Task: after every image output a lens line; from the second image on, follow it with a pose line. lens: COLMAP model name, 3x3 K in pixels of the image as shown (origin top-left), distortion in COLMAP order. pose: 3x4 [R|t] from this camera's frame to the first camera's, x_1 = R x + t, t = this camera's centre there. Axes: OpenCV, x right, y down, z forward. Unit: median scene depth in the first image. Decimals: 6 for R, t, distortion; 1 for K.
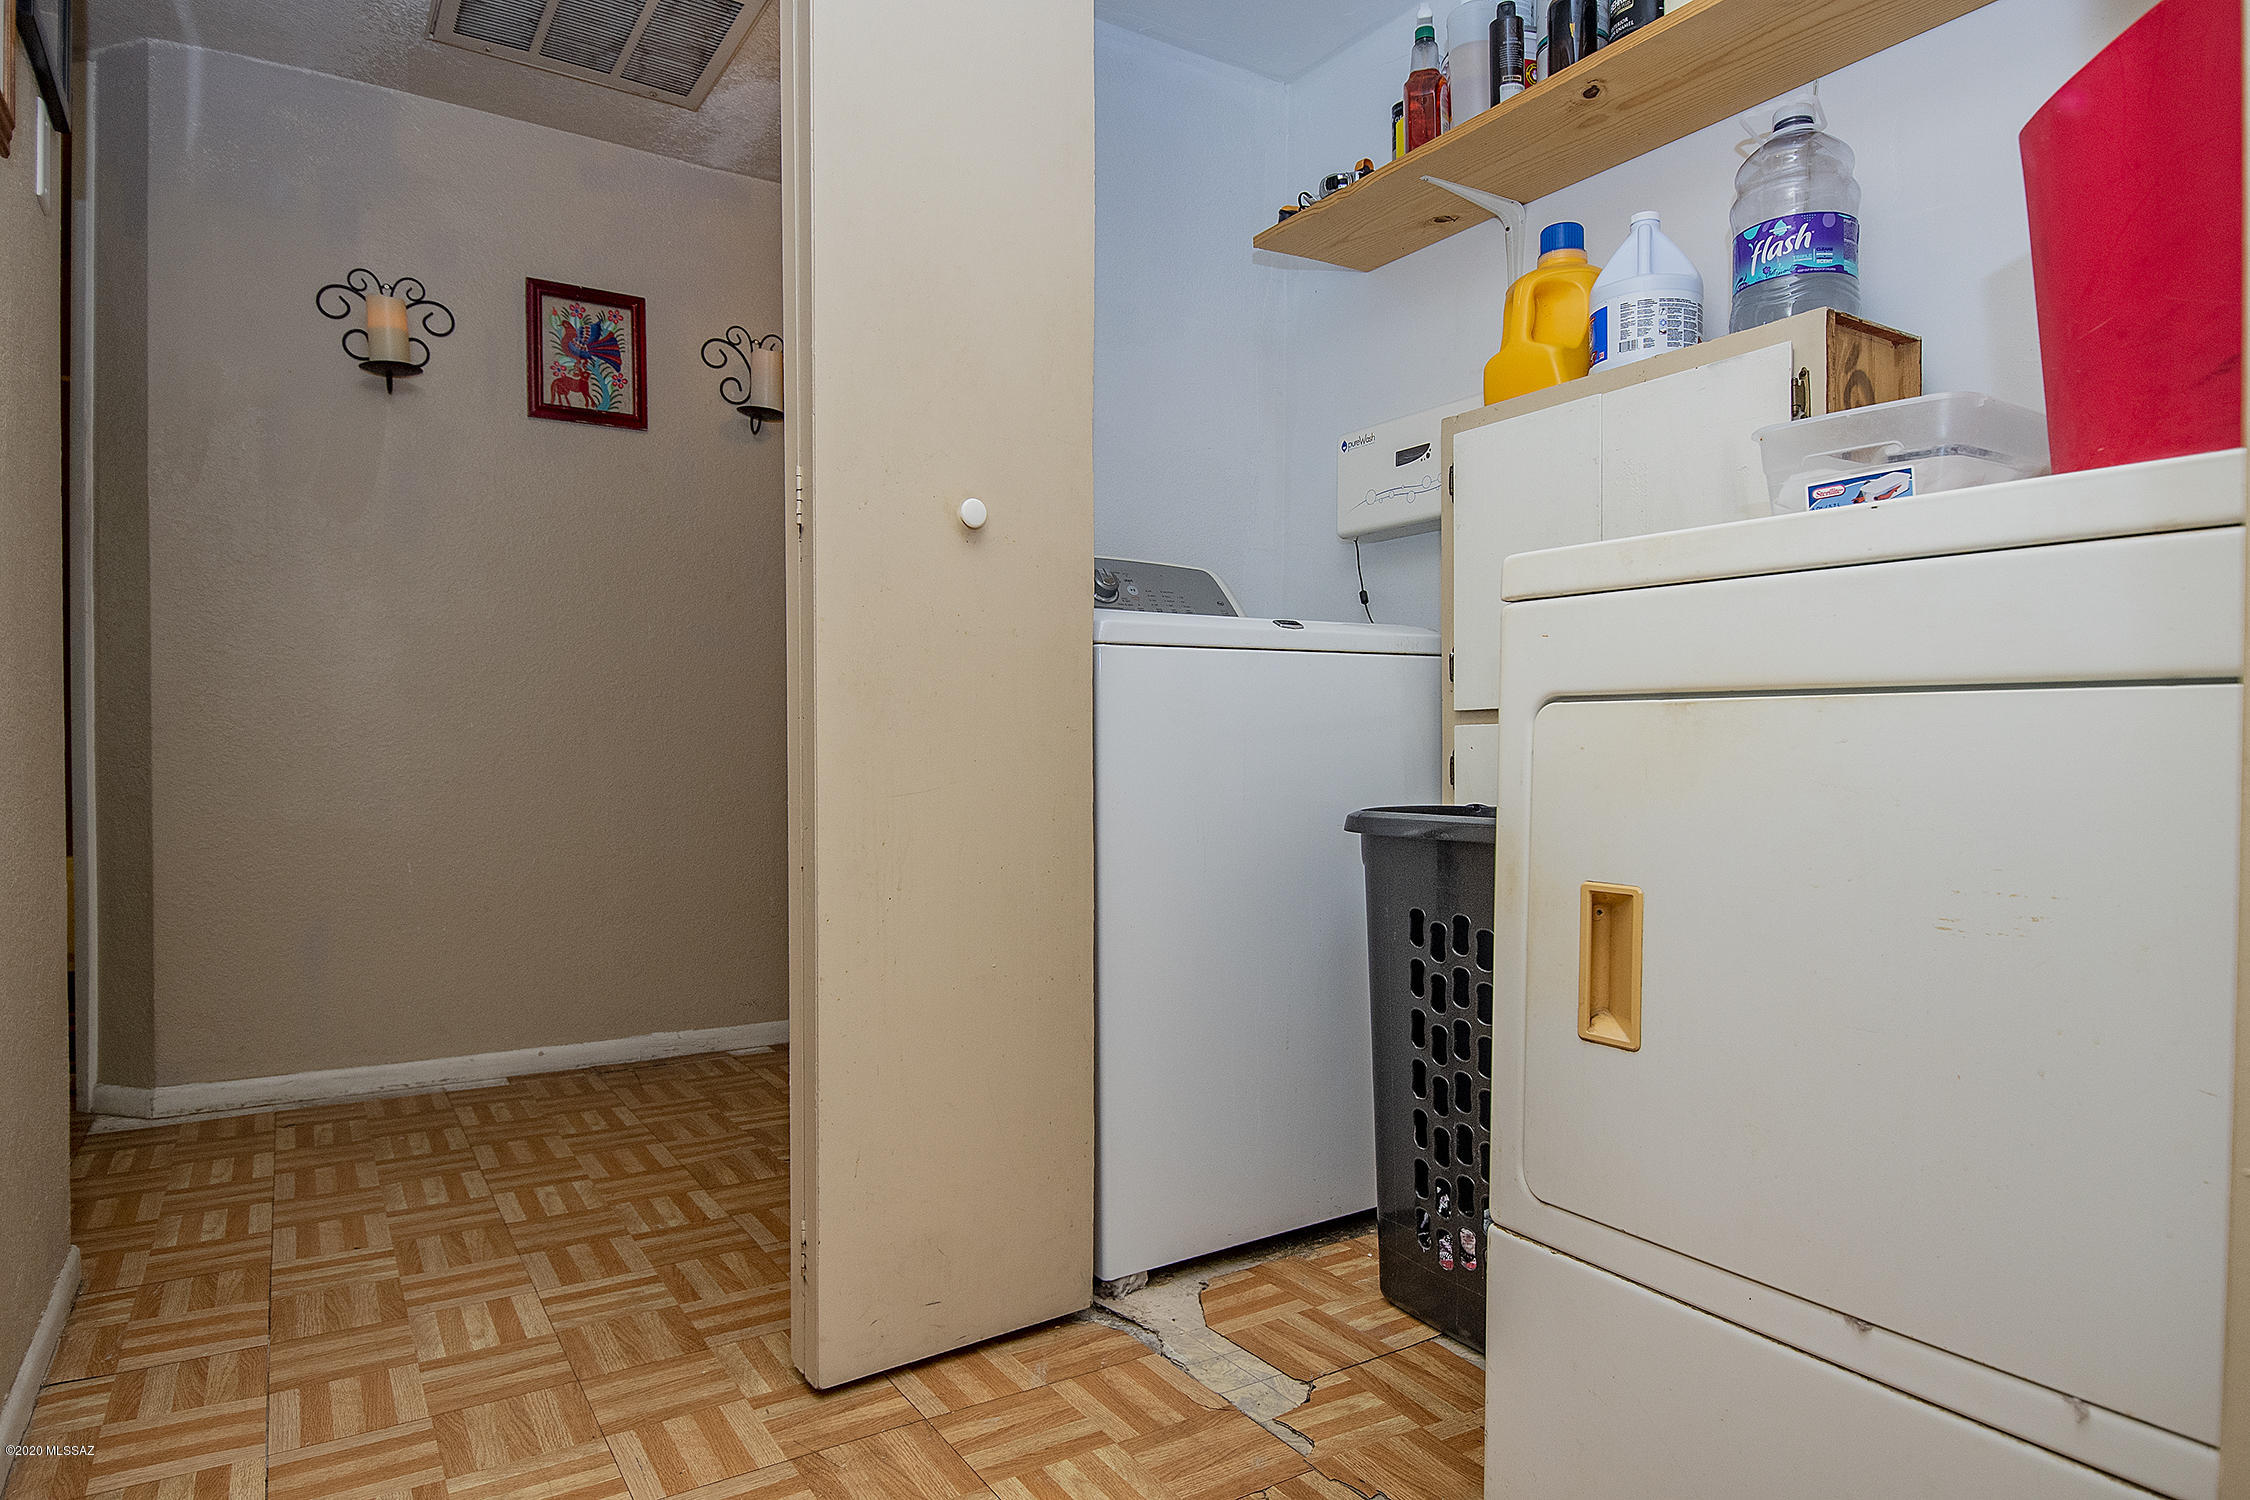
lens RADIAL K [[1360.2, 0, 1125.0], [0, 1360.2, 750.0], [0, 0, 1]] dist [0.032372, -0.001673]
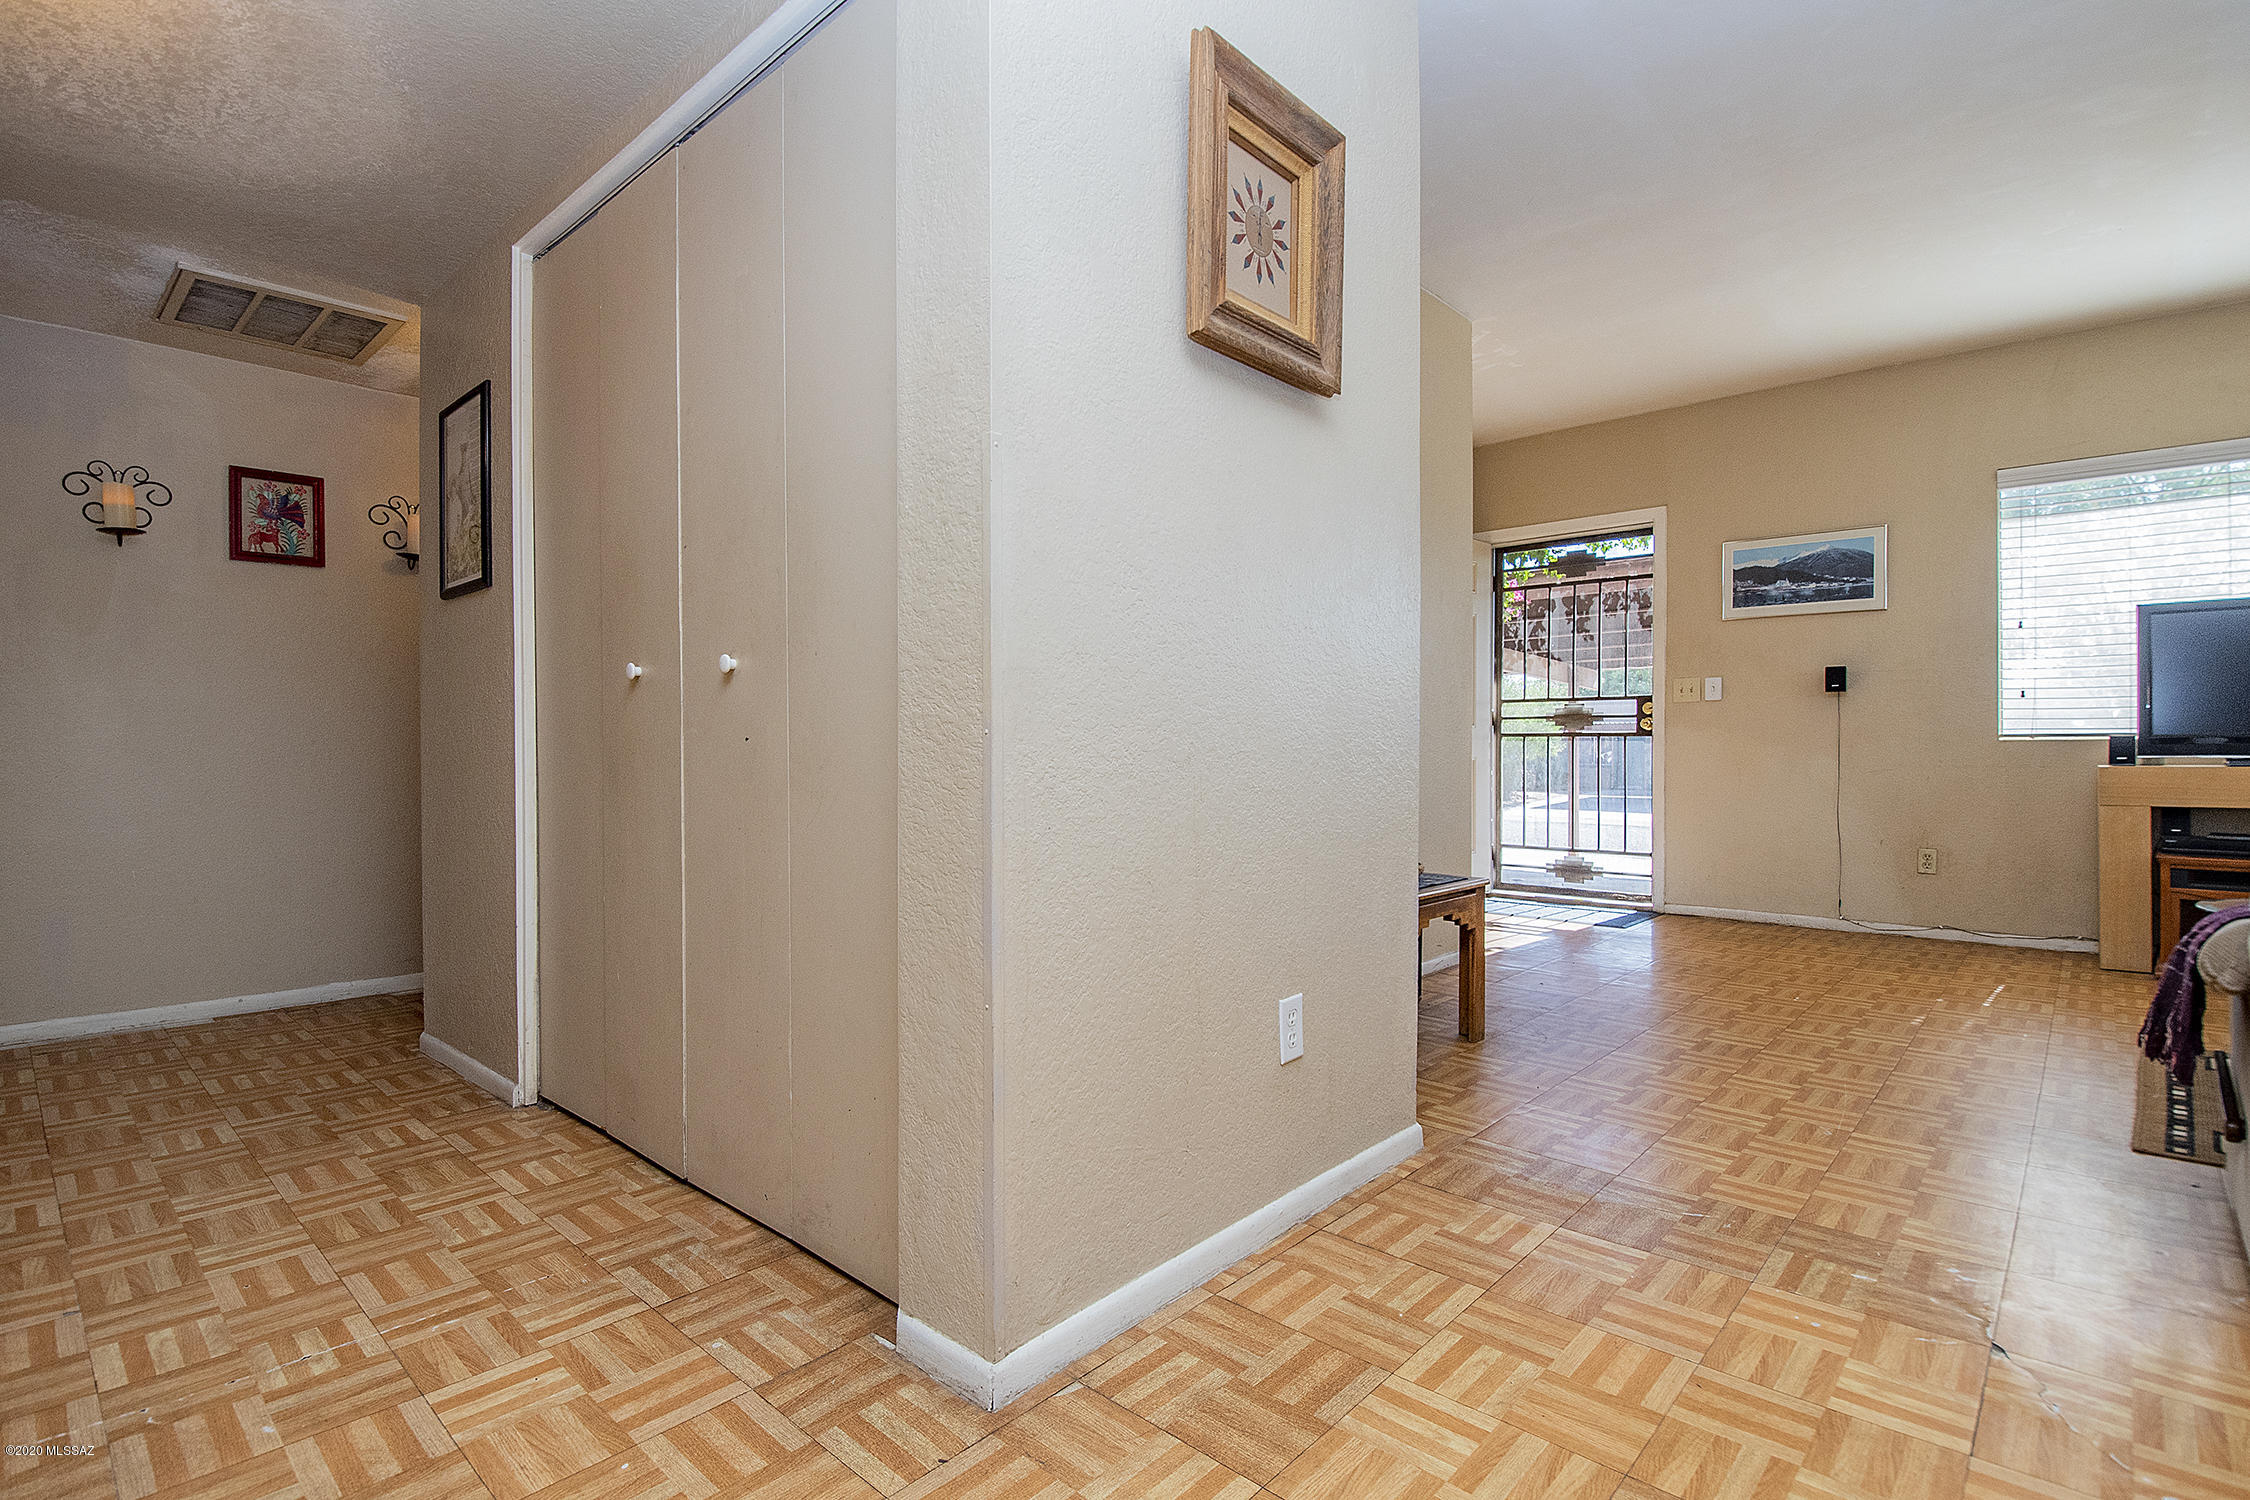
lens RADIAL K [[1065.9, 0, 1116.9], [0, 1065.9, 747.3], [0, 0, 1]] dist [-0.000528, -0.010555]
pose [[0.962329, -0.004383, 0.271852, 0.173985], [0.006629, 0.999951, -0.007346, -0.032955], [-0.271806, 0.008871, 0.962311, -0.355135]]
